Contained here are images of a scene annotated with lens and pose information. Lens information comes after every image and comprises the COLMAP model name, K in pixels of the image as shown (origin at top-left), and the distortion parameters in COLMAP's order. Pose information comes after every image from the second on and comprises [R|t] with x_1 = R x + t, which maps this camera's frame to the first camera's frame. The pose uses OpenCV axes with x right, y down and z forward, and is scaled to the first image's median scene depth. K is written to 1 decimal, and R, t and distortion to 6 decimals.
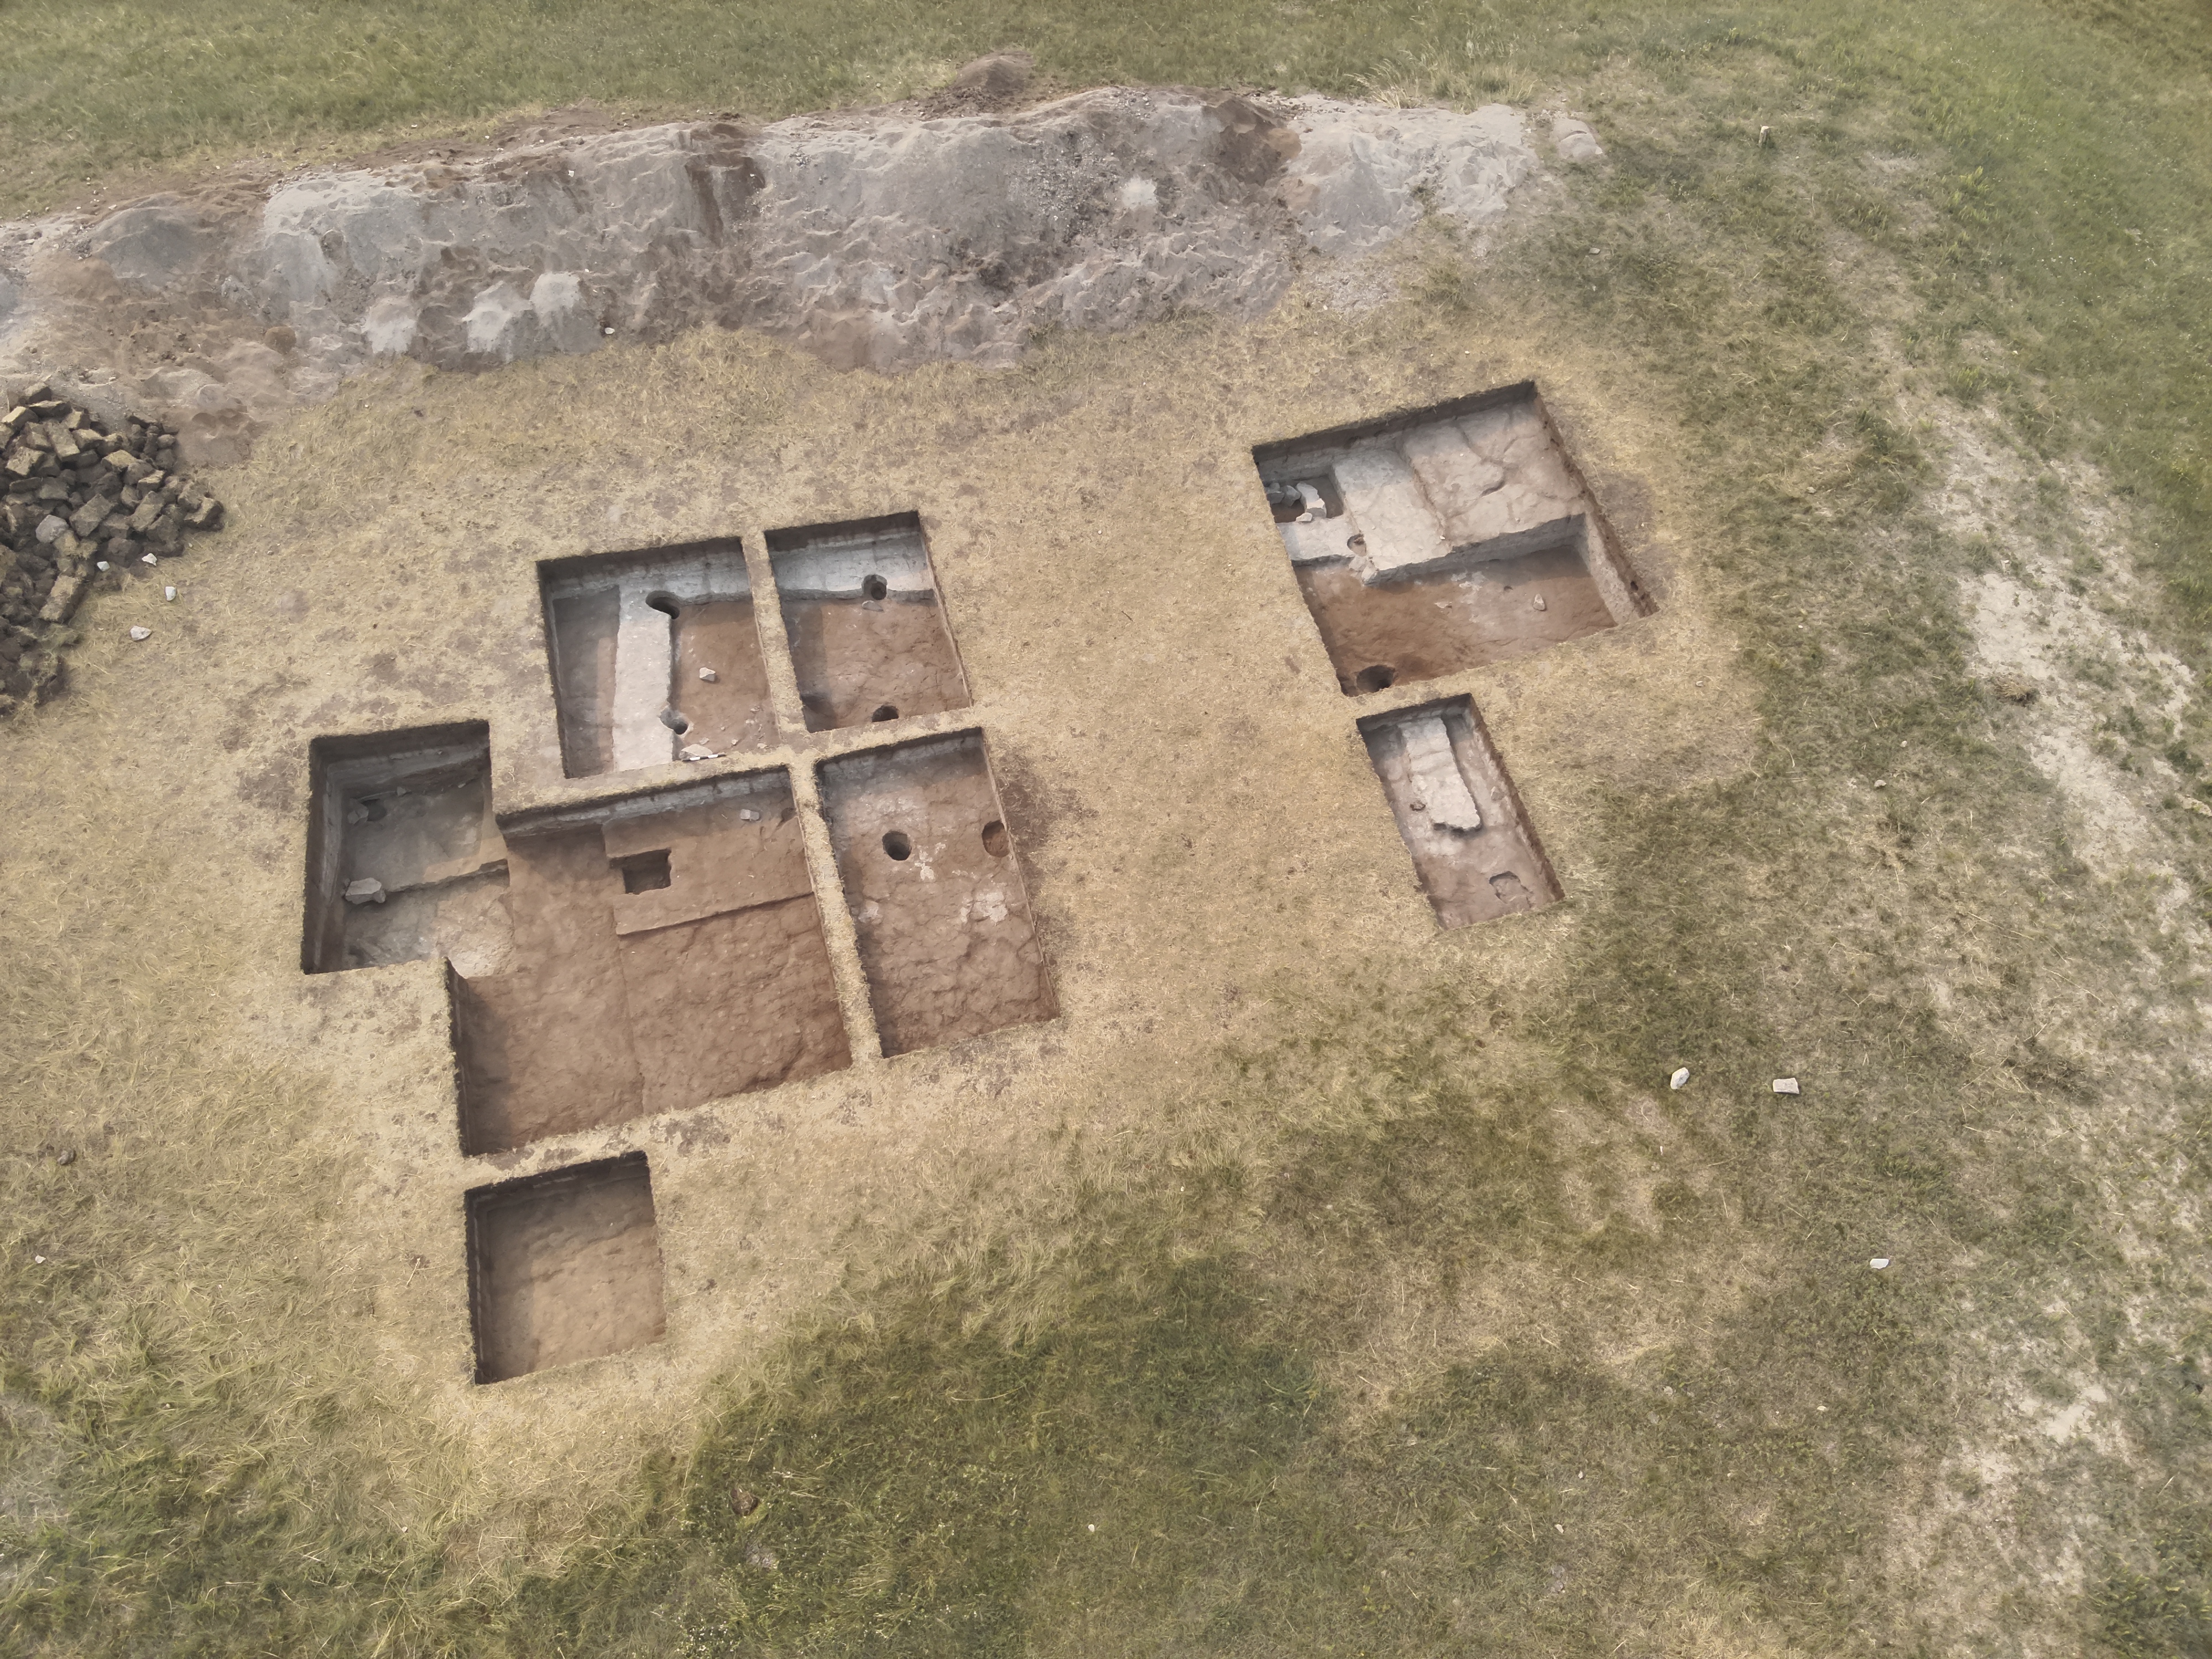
lens RADIAL K [[1581.5, 0, 1107.6], [0, 1581.5, 816.2], [0, 0, 1]] dist [0.136736, -0.232822]
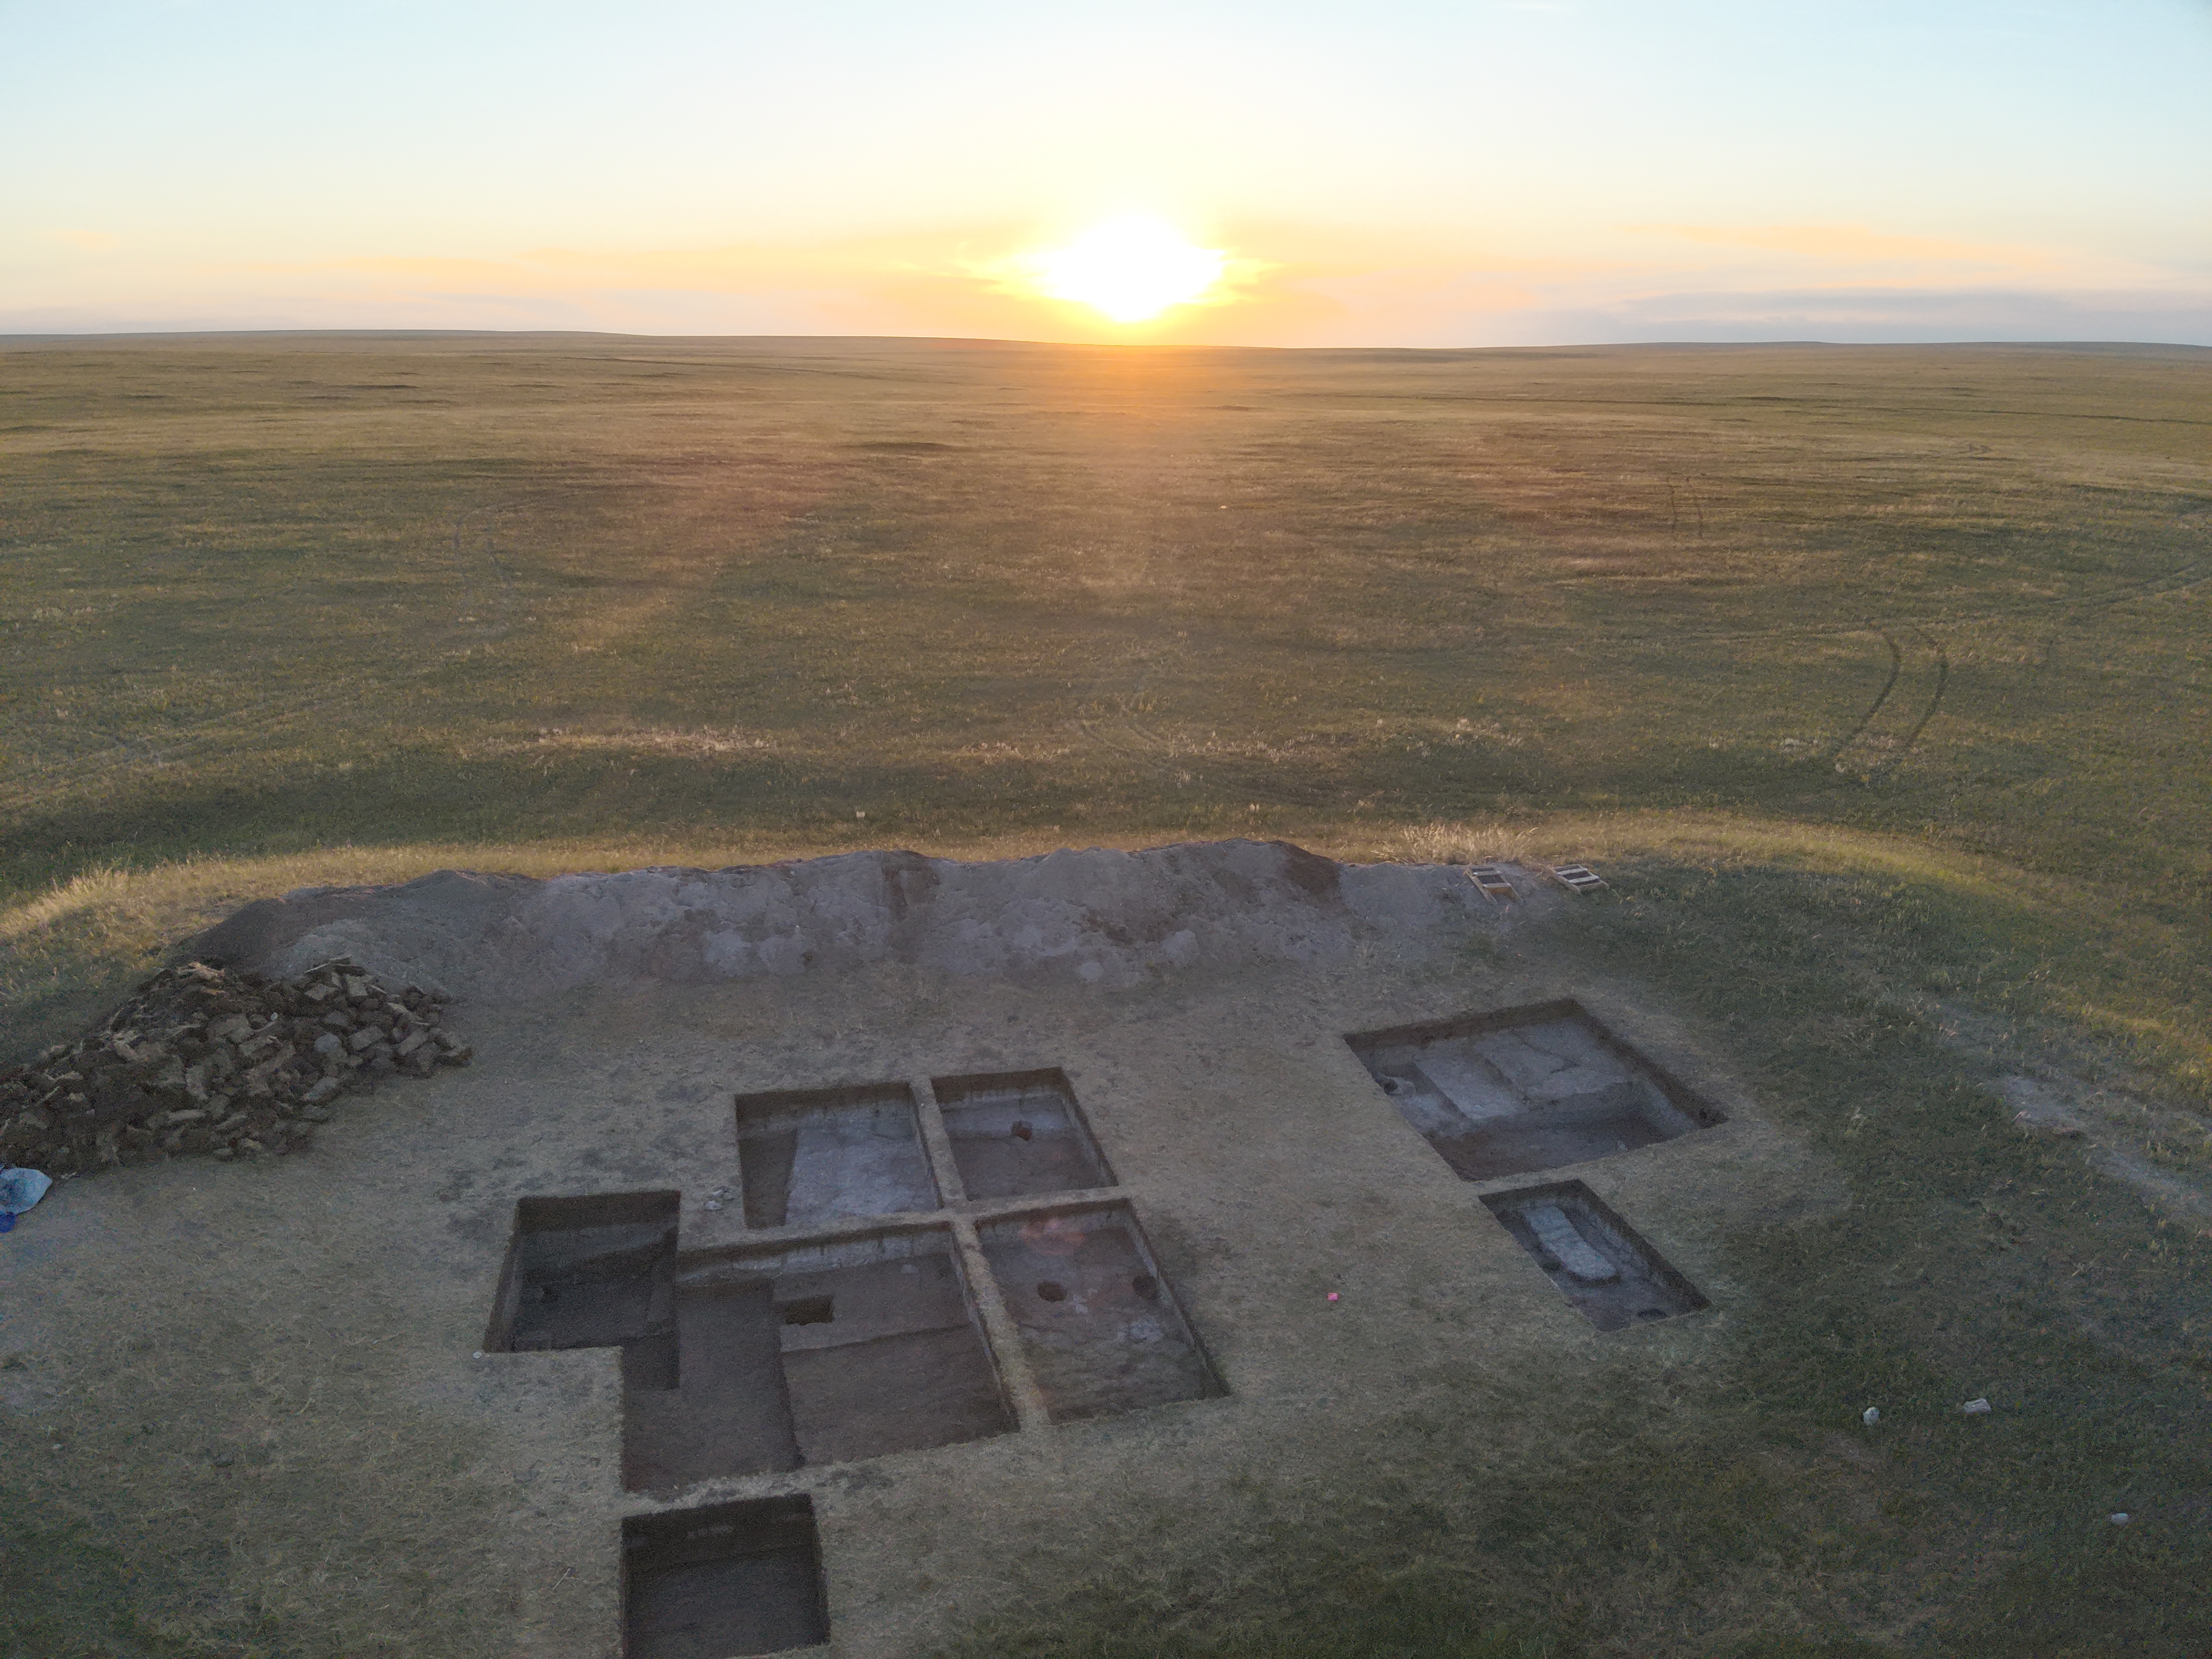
lens RADIAL K [[1581.5, 0, 1107.6], [0, 1581.5, 816.2], [0, 0, 1]] dist [0.136736, -0.232822]
pose [[0.999927, -0.011795, 0.002644, -0.095510], [0.010634, 0.754405, -0.656323, 0.466431], [0.005747, 0.656303, 0.754475, 0.014225]]
